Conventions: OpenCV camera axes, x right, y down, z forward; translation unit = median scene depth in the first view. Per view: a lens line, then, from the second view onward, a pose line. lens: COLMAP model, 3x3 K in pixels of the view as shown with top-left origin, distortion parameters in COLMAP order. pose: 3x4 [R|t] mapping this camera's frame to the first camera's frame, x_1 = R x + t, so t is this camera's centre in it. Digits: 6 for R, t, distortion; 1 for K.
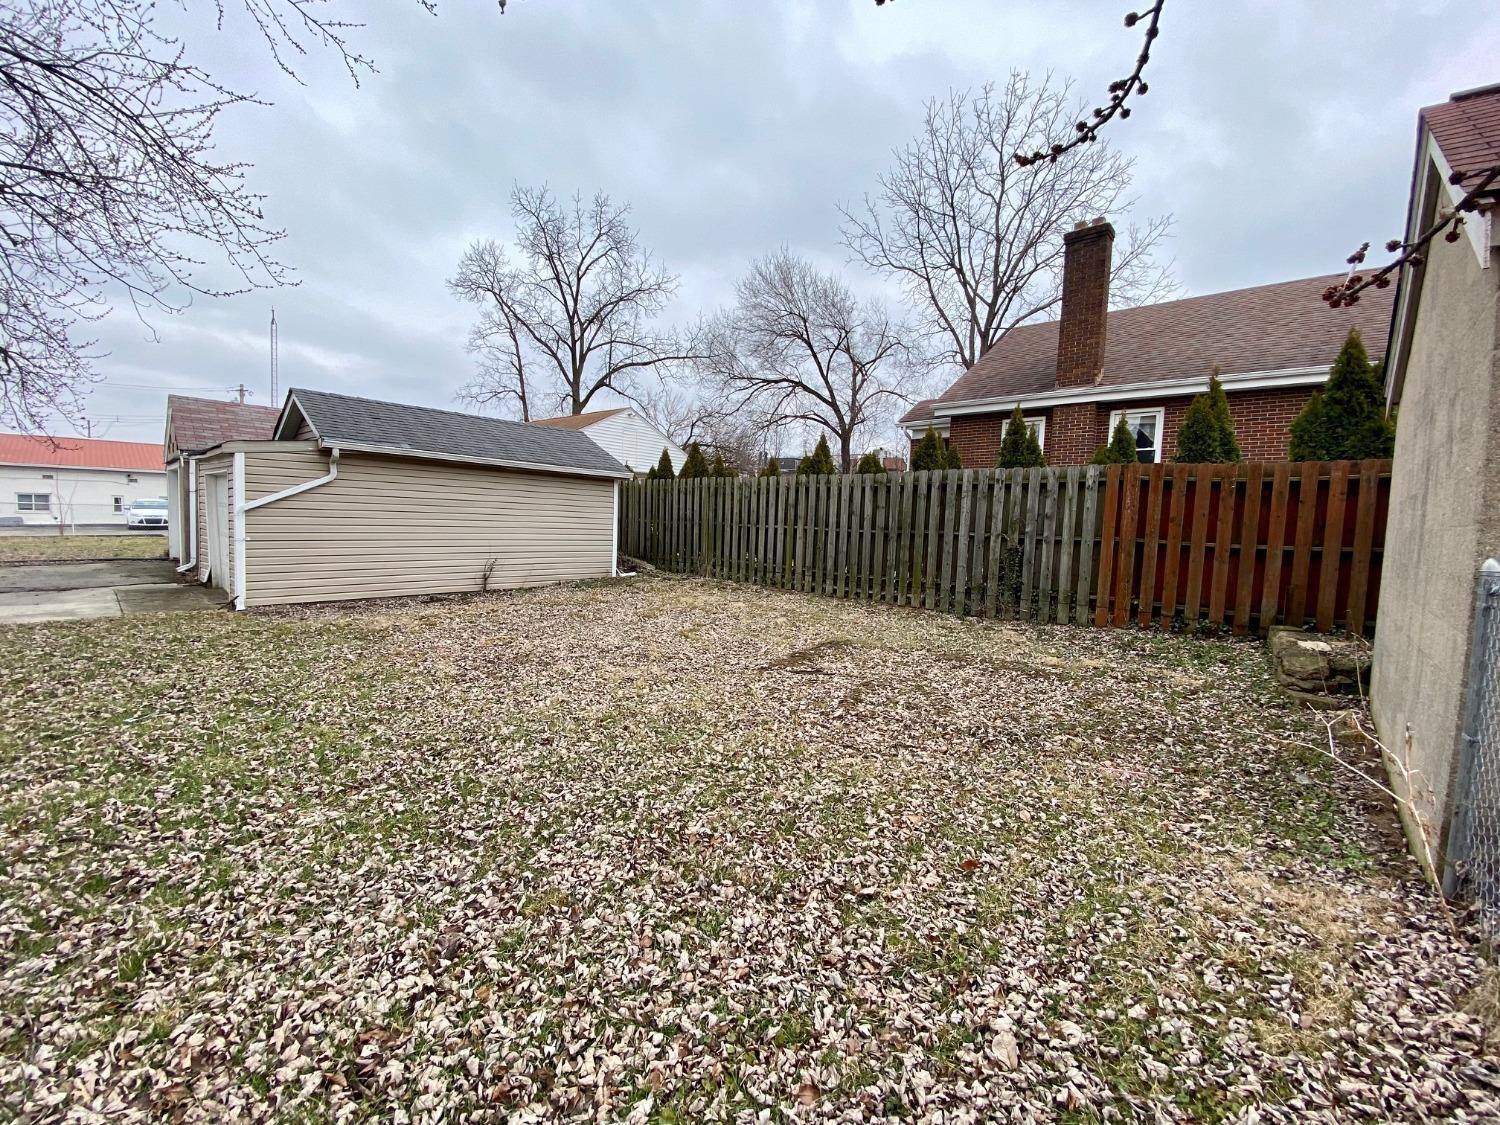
lens RADIAL K [[612.5, 0, 750.0], [0, 612.5, 562.5], [0, 0, 1]] dist [0.000049, -0.000007]
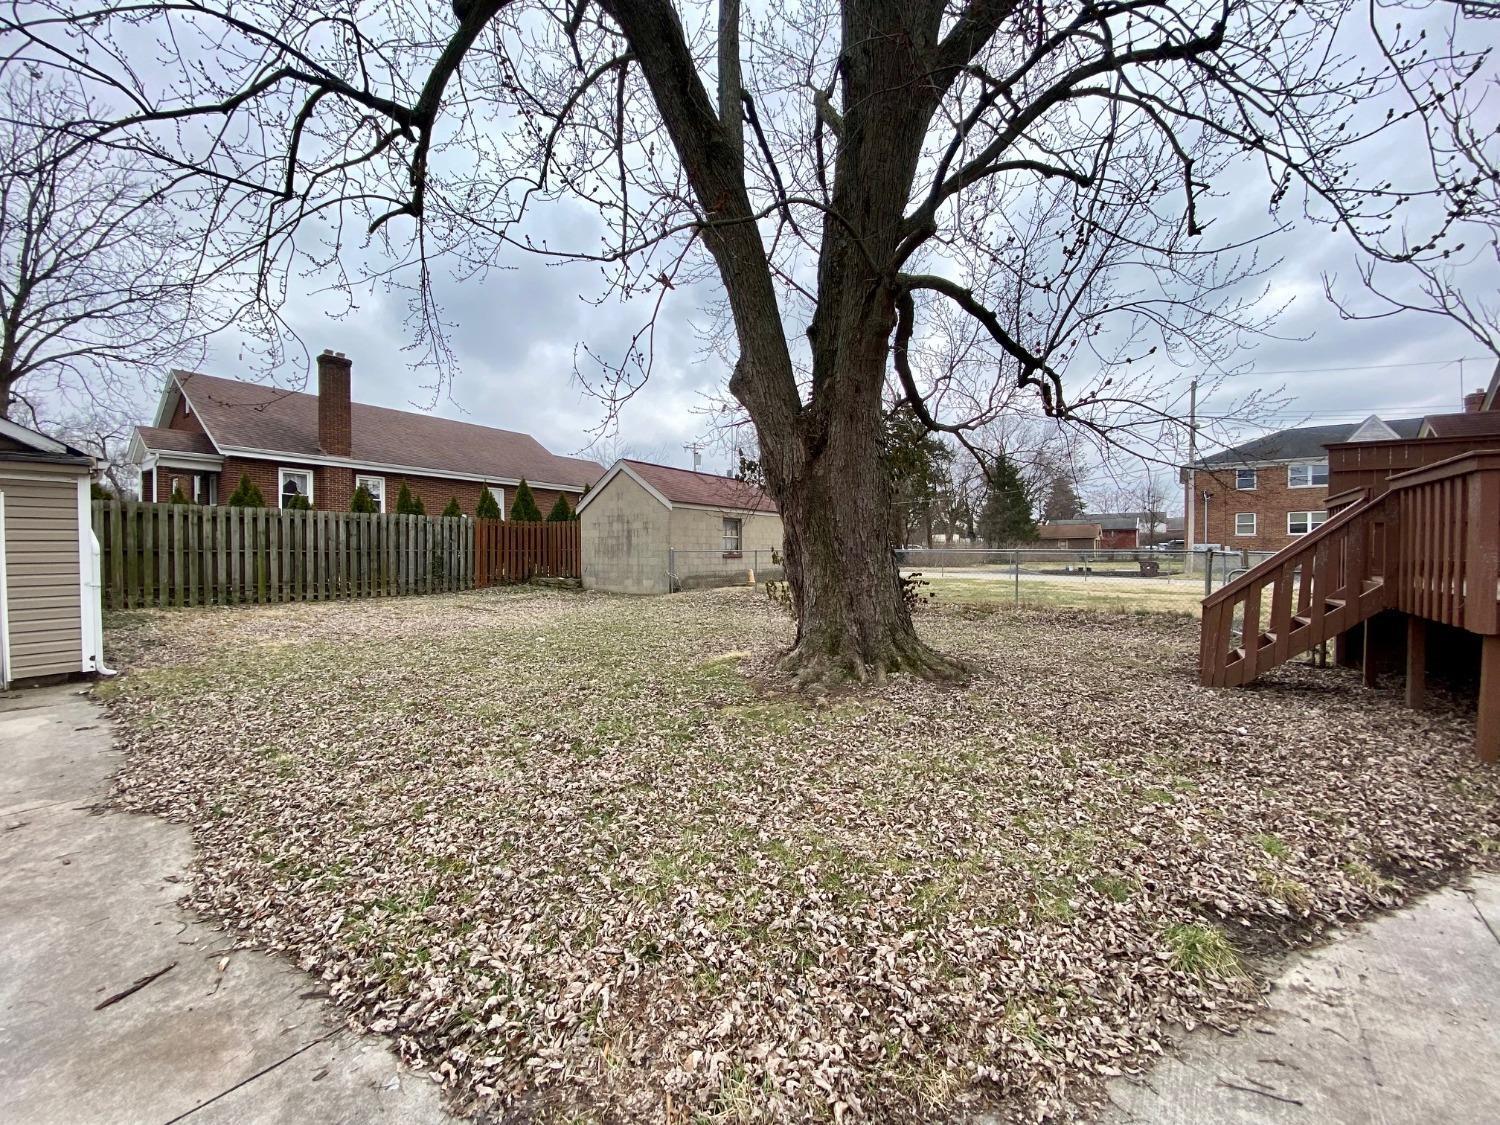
lens RADIAL K [[612.5, 0, 750.0], [0, 612.5, 562.5], [0, 0, 1]] dist [0.000049, -0.000007]
pose [[-0.223455, -0.053864, 0.973225, -1.406333], [0.053173, 0.996311, 0.067351, -0.069169], [-0.973263, 0.066800, -0.219767, 0.372266]]
